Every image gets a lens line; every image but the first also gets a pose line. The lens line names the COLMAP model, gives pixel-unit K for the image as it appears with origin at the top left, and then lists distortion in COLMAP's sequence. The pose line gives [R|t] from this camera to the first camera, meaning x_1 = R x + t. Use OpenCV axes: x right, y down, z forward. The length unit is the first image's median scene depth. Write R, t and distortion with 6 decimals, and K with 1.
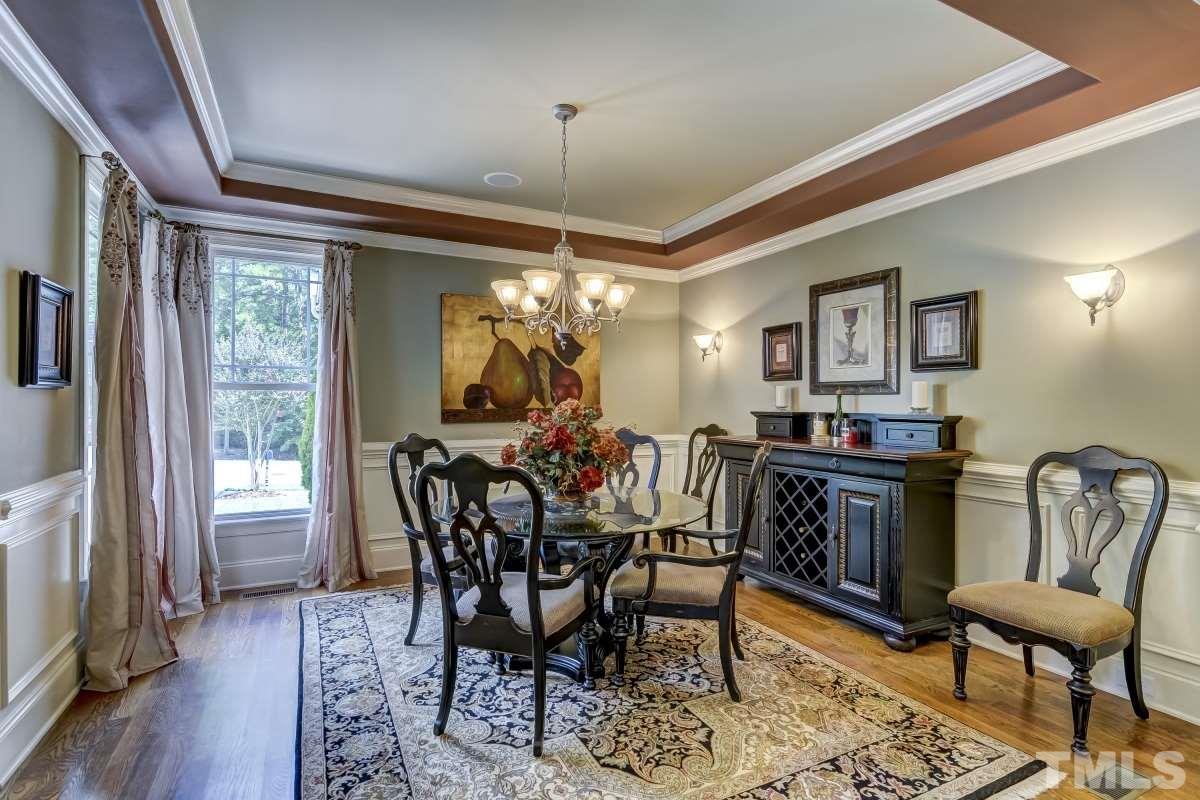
lens RADIAL K [[574.2, 0, 597.0], [0, 574.2, 400.3], [0, 0, 1]] dist [0.003016, -0.002417]
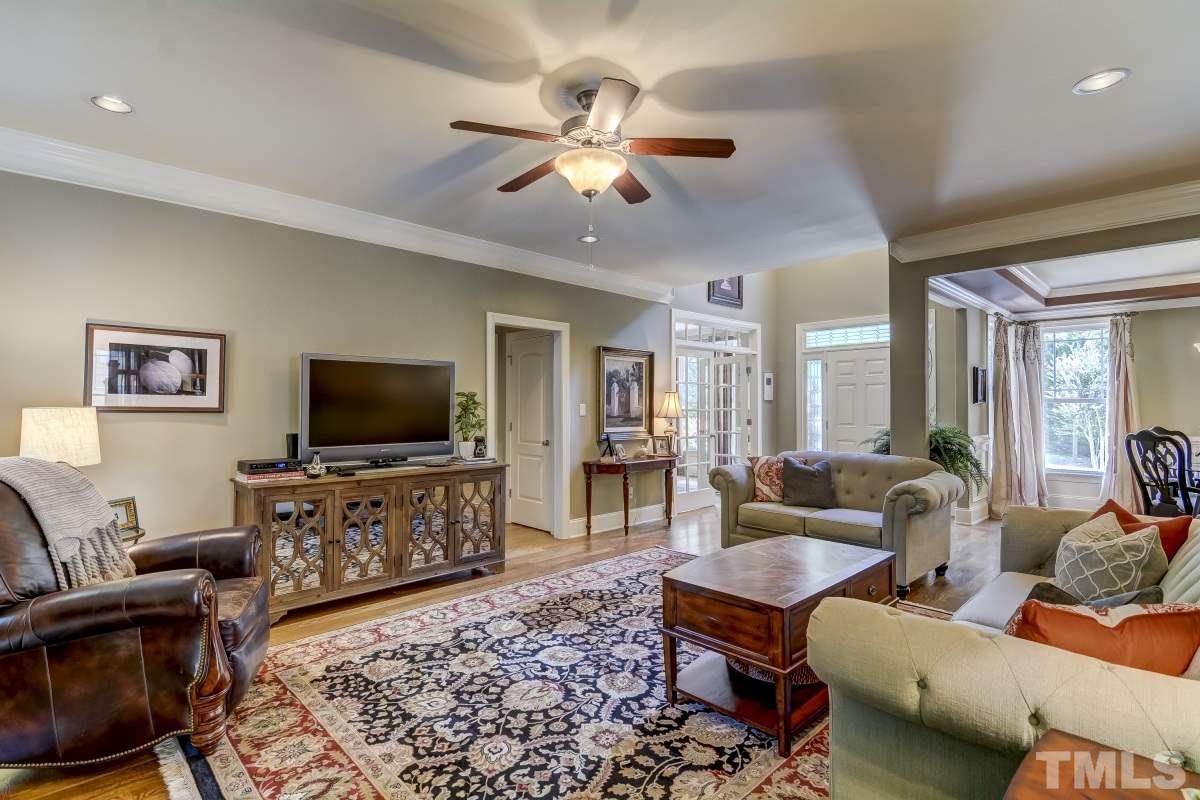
lens RADIAL K [[574.2, 0, 597.4], [0, 574.2, 402.3], [0, 0, 1]] dist [0.003016, -0.002417]
pose [[0.295207, -0.014955, -0.955316, 0.815101], [0.002497, 0.999886, -0.014881, 0.004808], [0.955430, 0.002008, 0.295211, -1.112793]]
